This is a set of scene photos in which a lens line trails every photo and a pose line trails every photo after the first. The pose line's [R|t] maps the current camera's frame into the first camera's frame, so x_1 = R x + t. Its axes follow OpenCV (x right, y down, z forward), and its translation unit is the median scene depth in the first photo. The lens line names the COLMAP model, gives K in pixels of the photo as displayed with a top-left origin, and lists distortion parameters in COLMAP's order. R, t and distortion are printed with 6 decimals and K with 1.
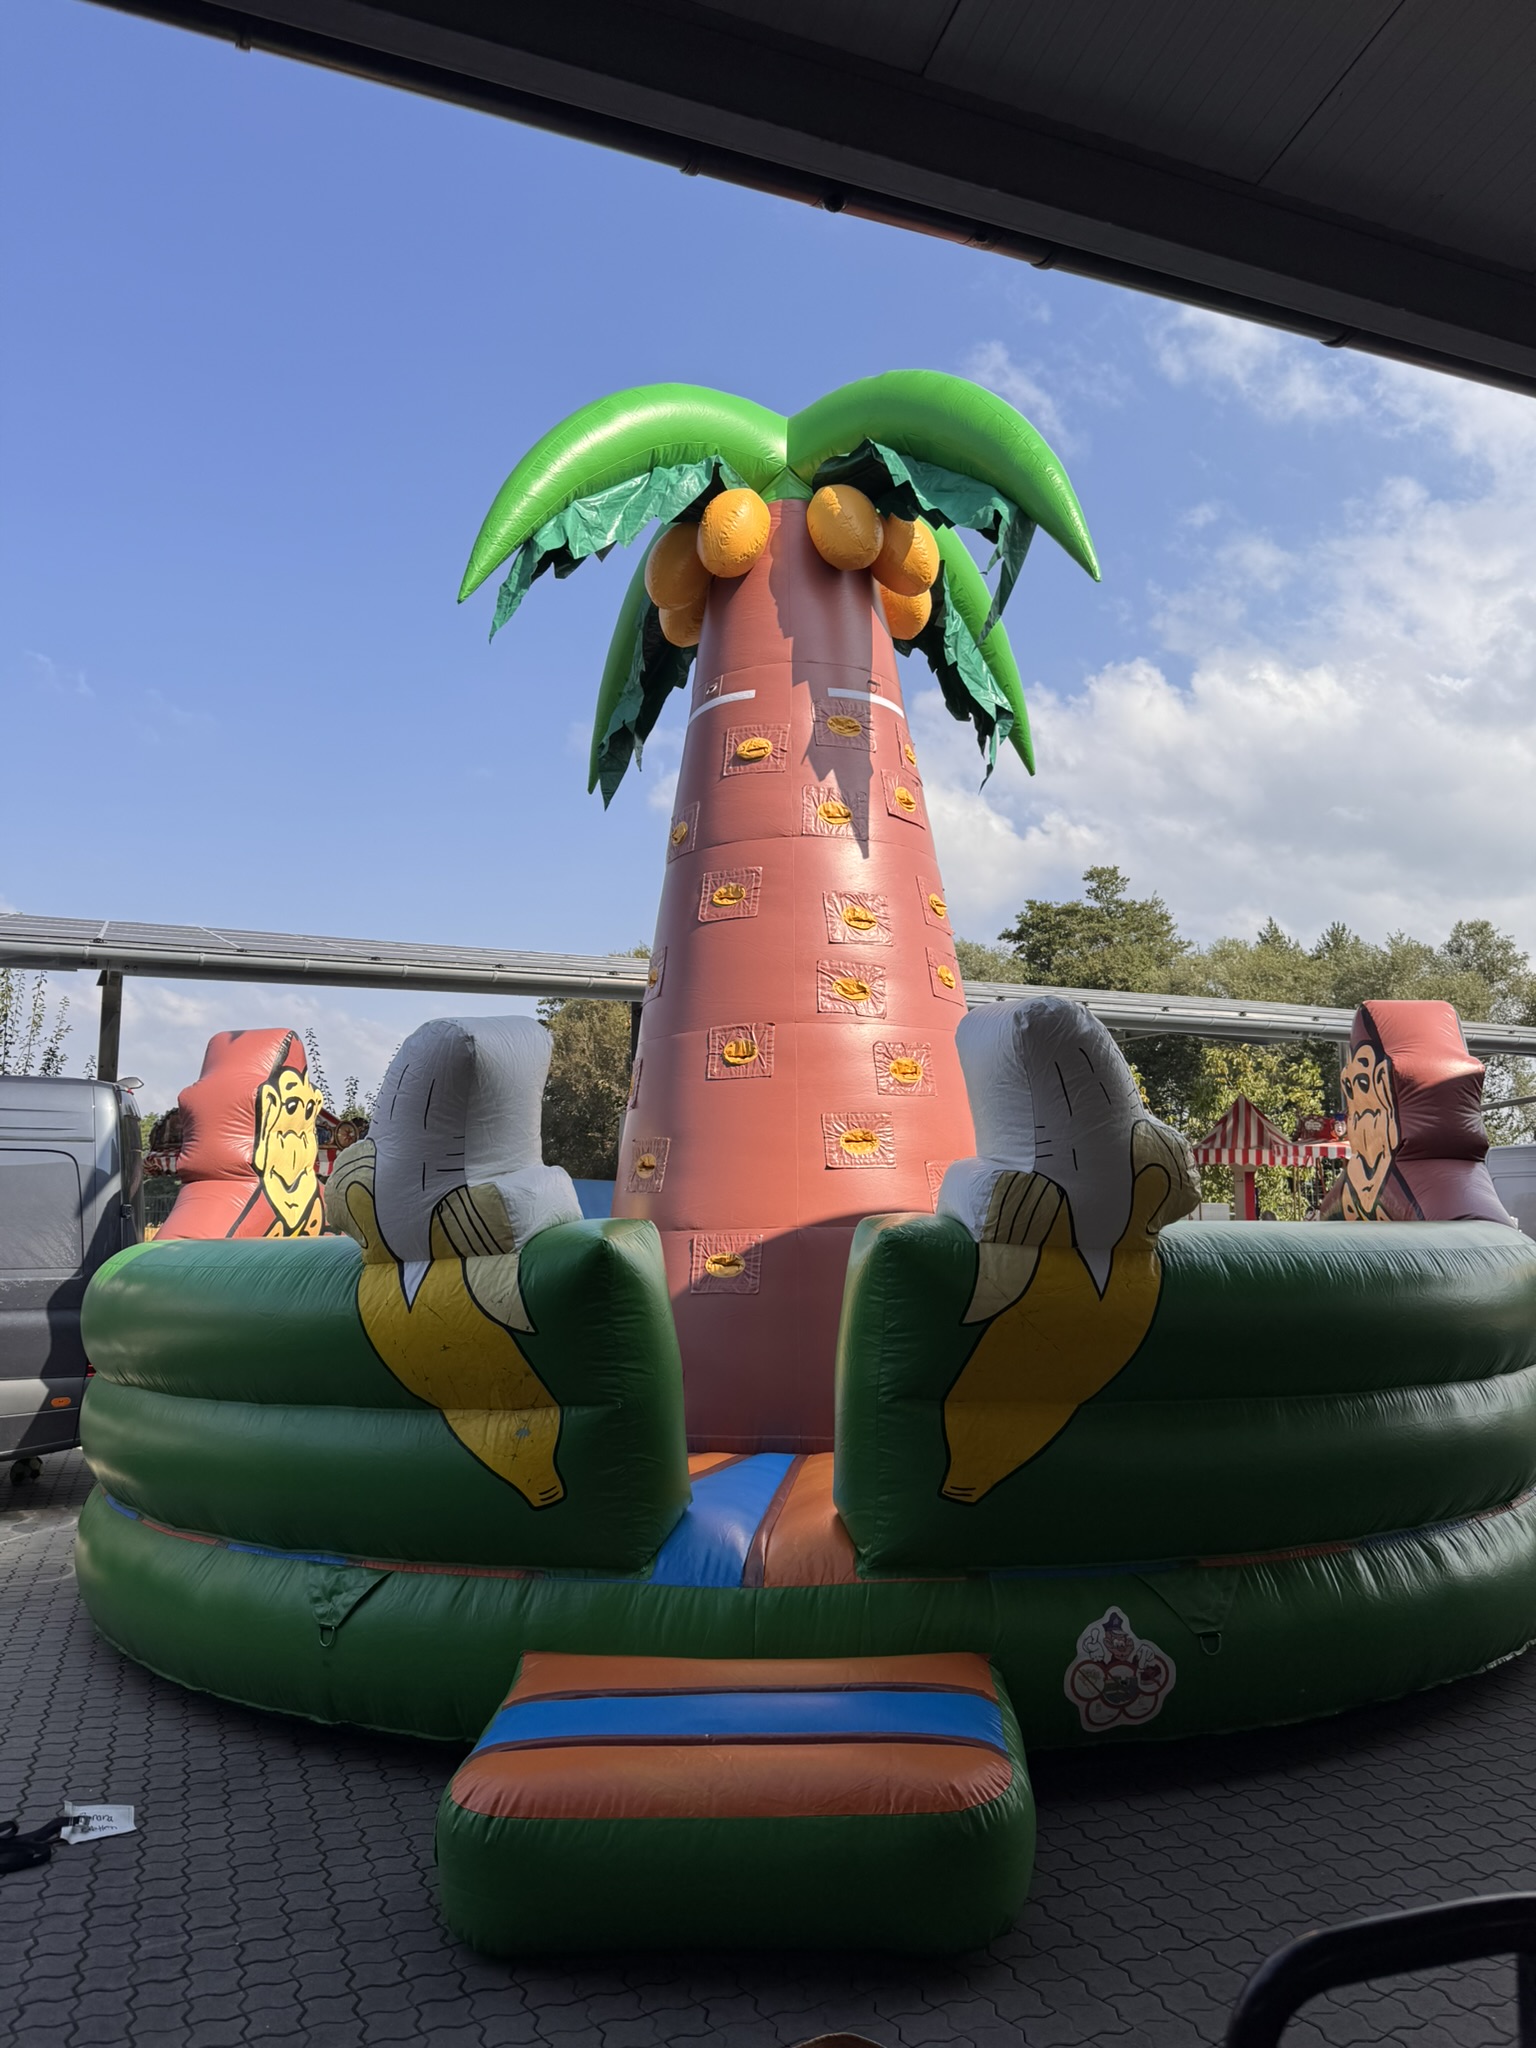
lens RADIAL K [[1401.4, 0, 750.8], [0, 1401.4, 1024.0], [0, 0, 1]] dist [0.010678, -0.024682]
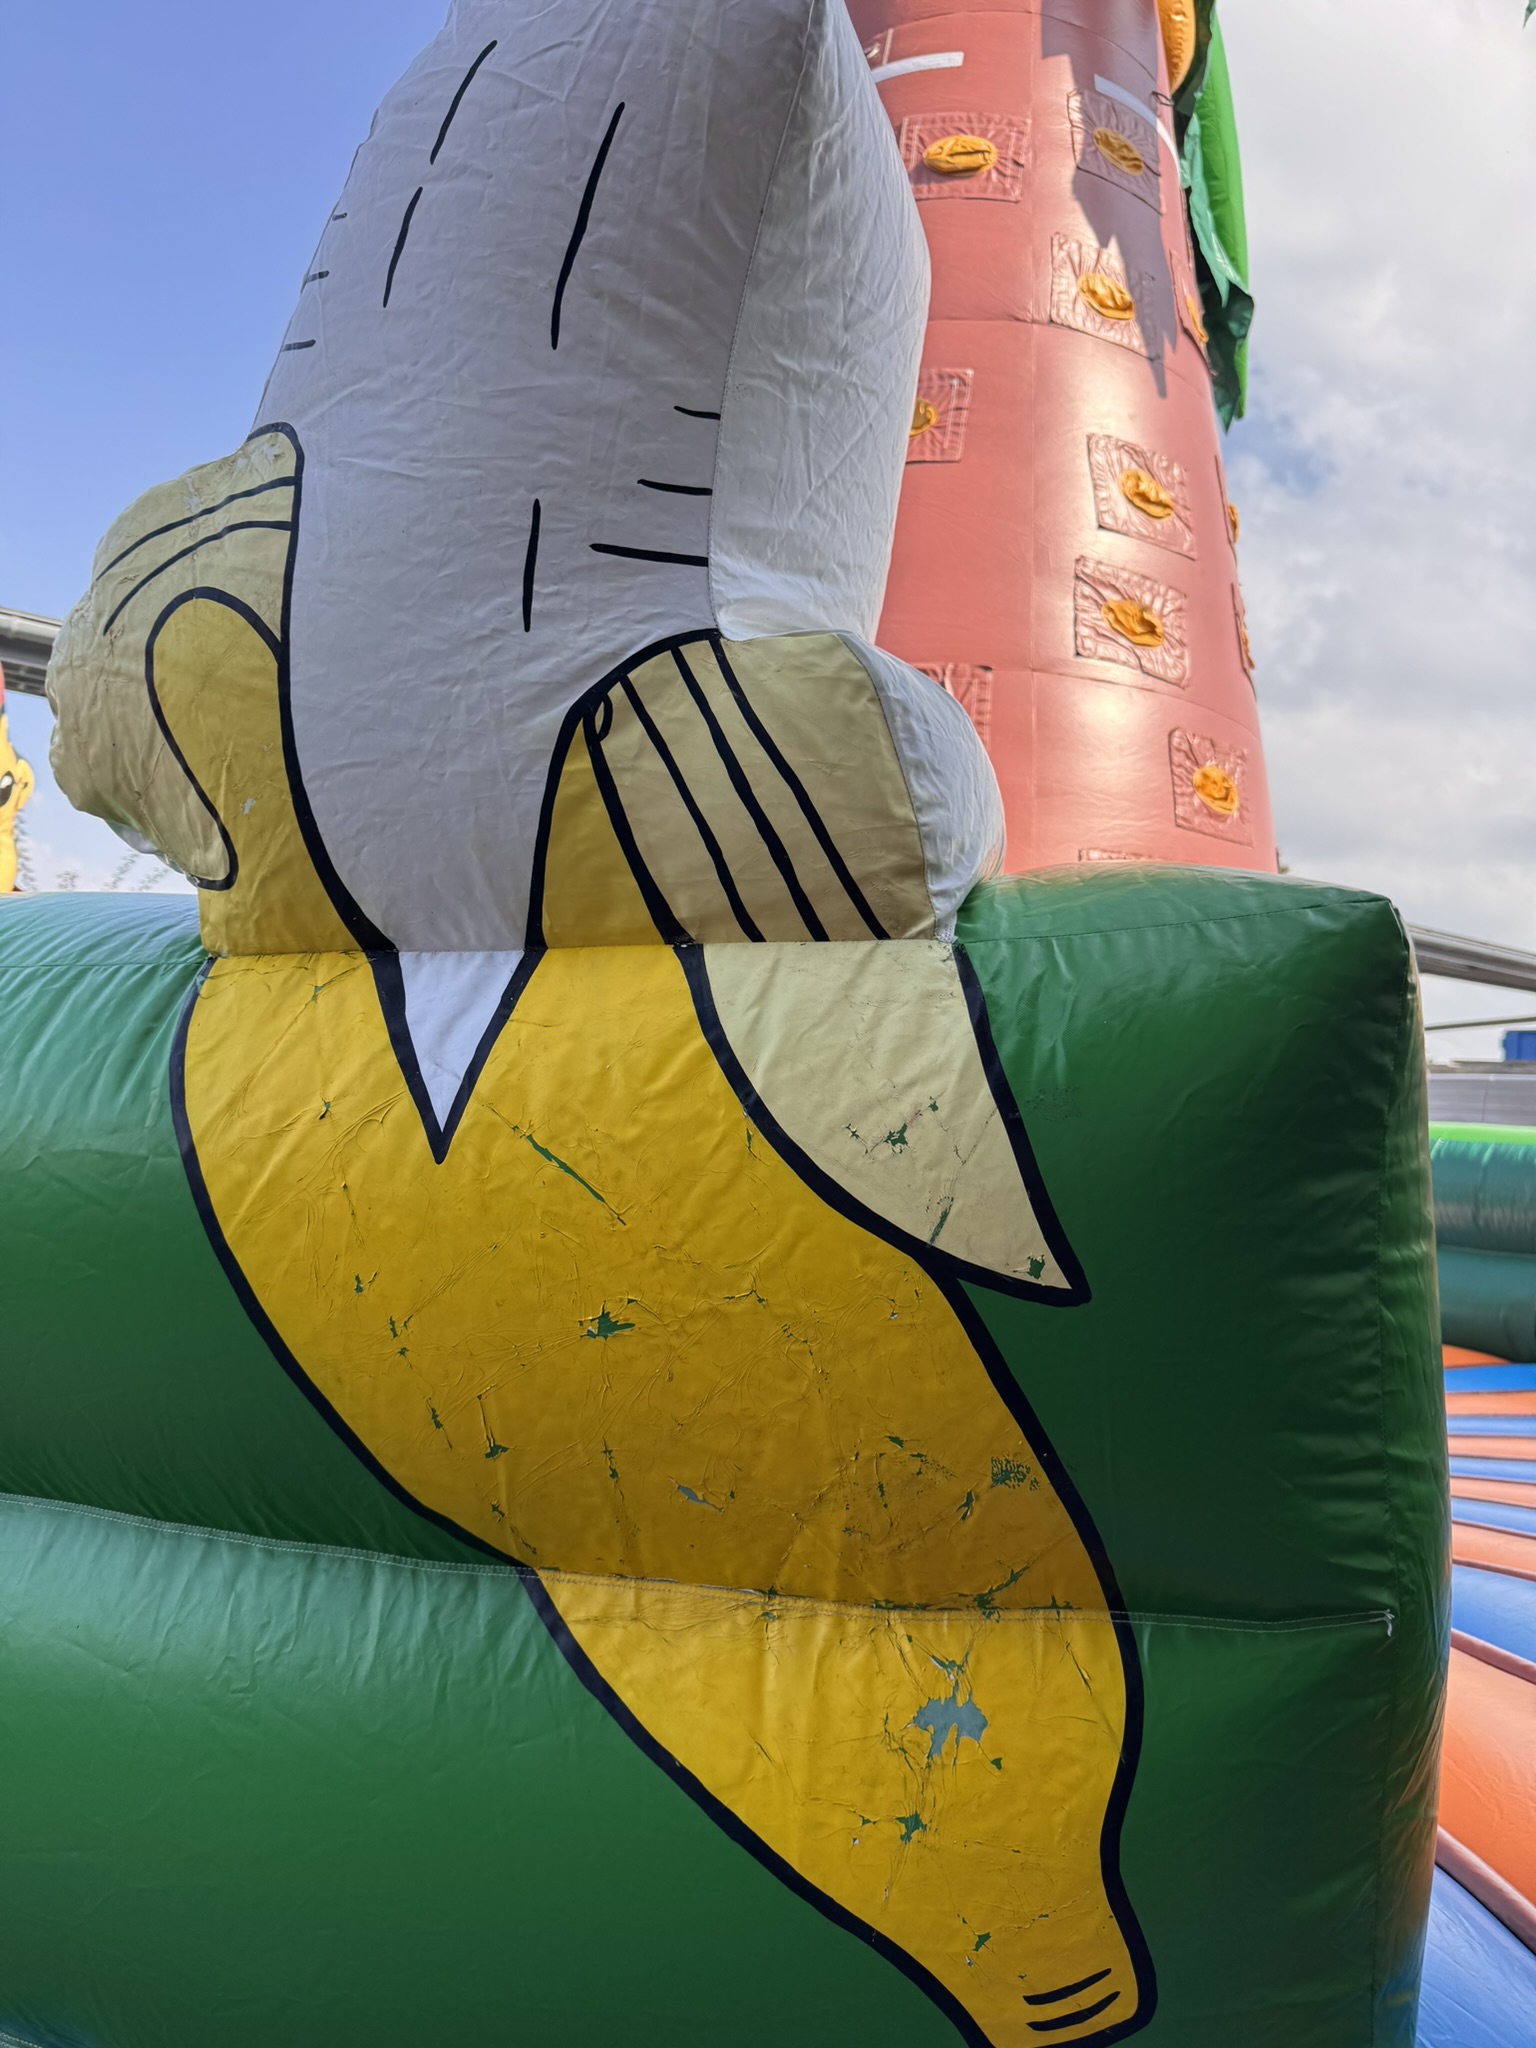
lens RADIAL K [[1401.4, 0, 741.6], [0, 1401.4, 1089.0], [0, 0, 1]] dist [0.010678, -0.024682]
pose [[0.981696, 0.079520, 0.173059, -0.232054], [-0.099473, 0.988958, 0.109851, 0.162901], [-0.162413, -0.125055, 0.978766, 0.764708]]
